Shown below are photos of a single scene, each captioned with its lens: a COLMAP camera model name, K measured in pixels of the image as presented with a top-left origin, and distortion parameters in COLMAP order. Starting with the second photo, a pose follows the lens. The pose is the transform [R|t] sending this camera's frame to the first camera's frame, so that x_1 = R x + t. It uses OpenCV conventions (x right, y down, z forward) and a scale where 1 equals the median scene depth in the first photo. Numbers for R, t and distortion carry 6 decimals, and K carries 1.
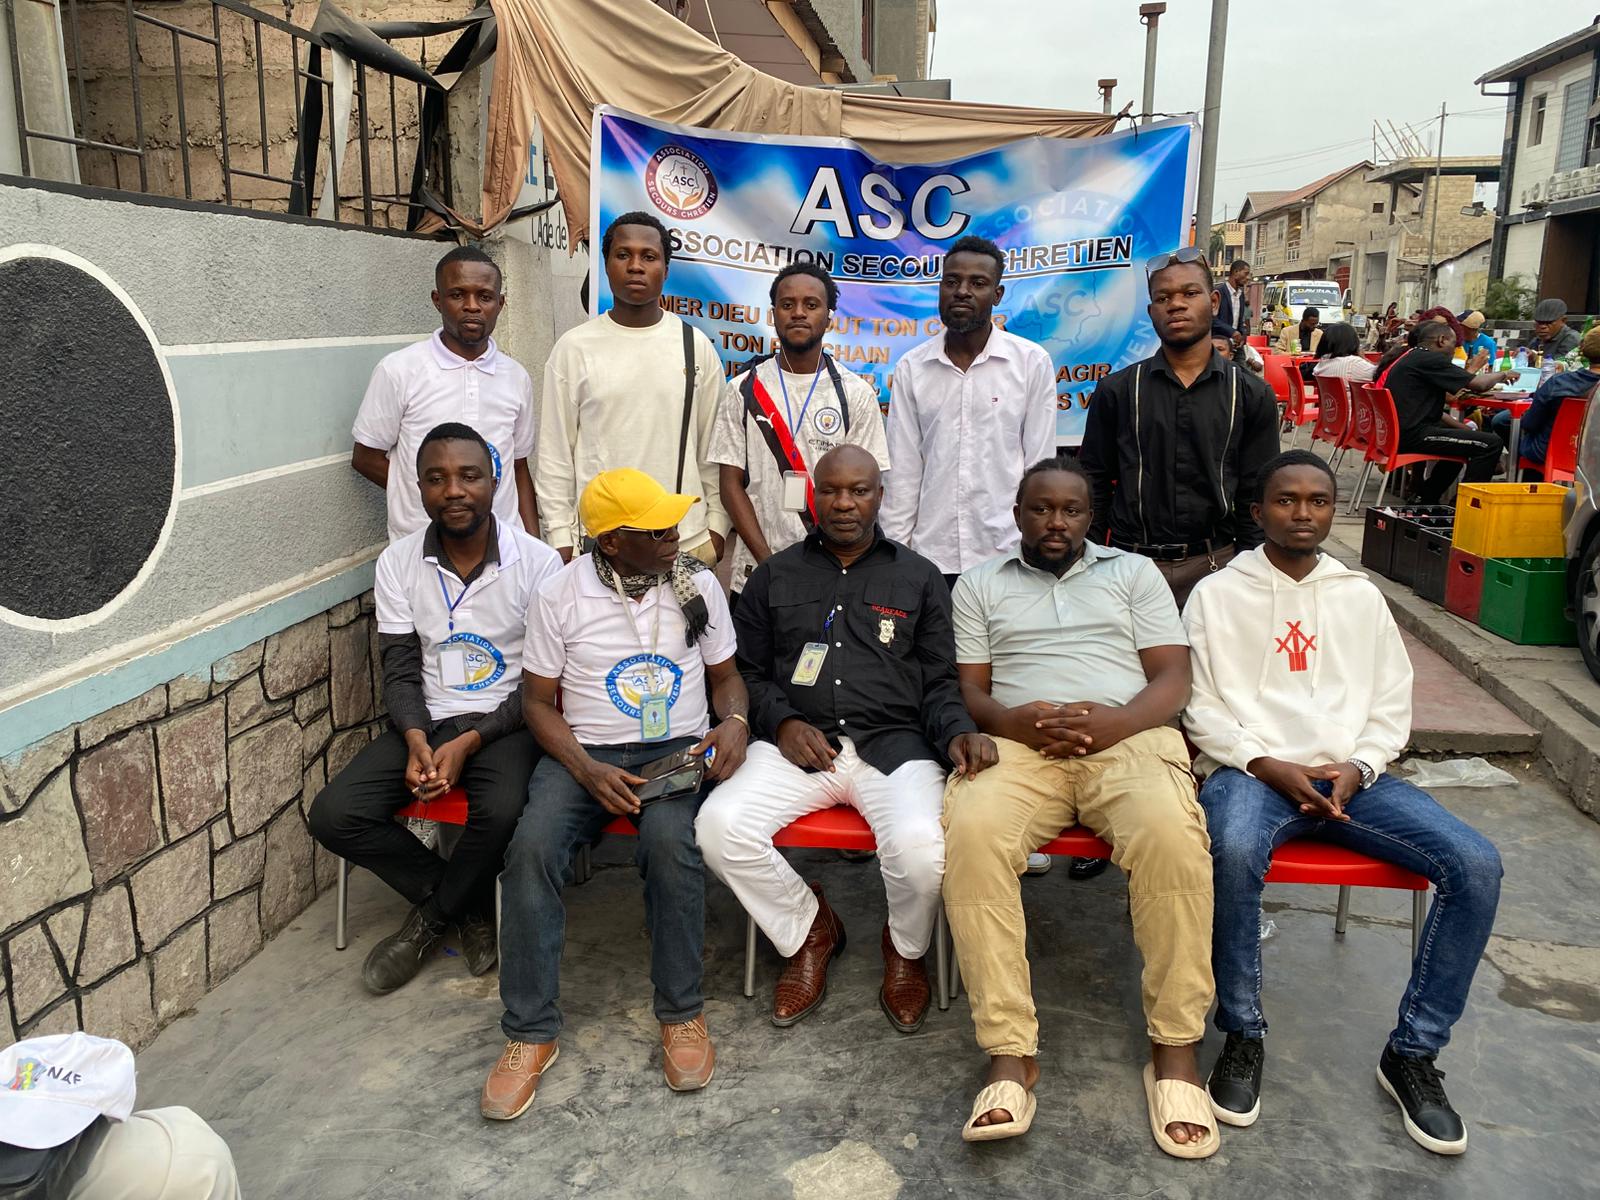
lens RADIAL K [[1259.0, 0, 777.6], [0, 1259.0, 576.1], [0, 0, 1]] dist [0.008782, -0.005899]
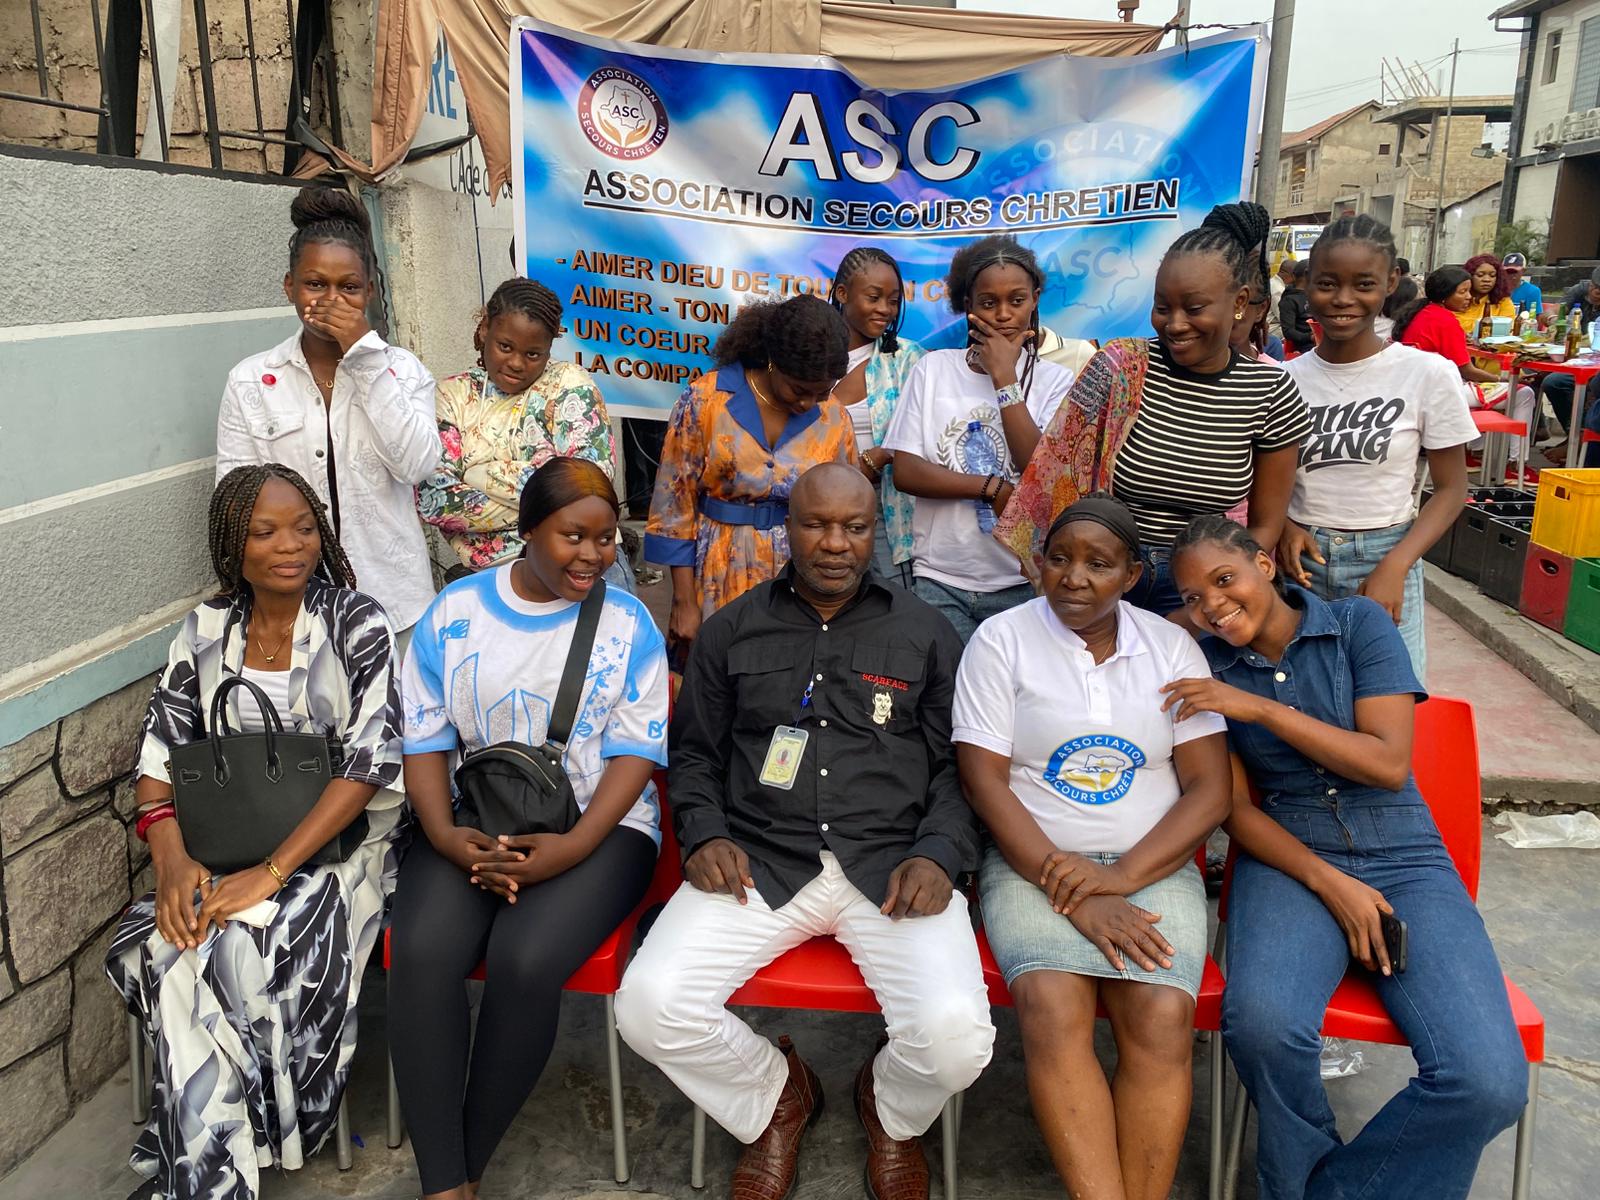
lens RADIAL K [[1268.2, 0, 793.1], [0, 1268.2, 591.7], [0, 0, 1]] dist [0.007726, -0.003715]
pose [[0.999875, -0.006659, 0.014364, 0.018861], [0.005932, 0.998729, 0.050048, -0.047079], [-0.014679, -0.049956, 0.998644, 0.173149]]
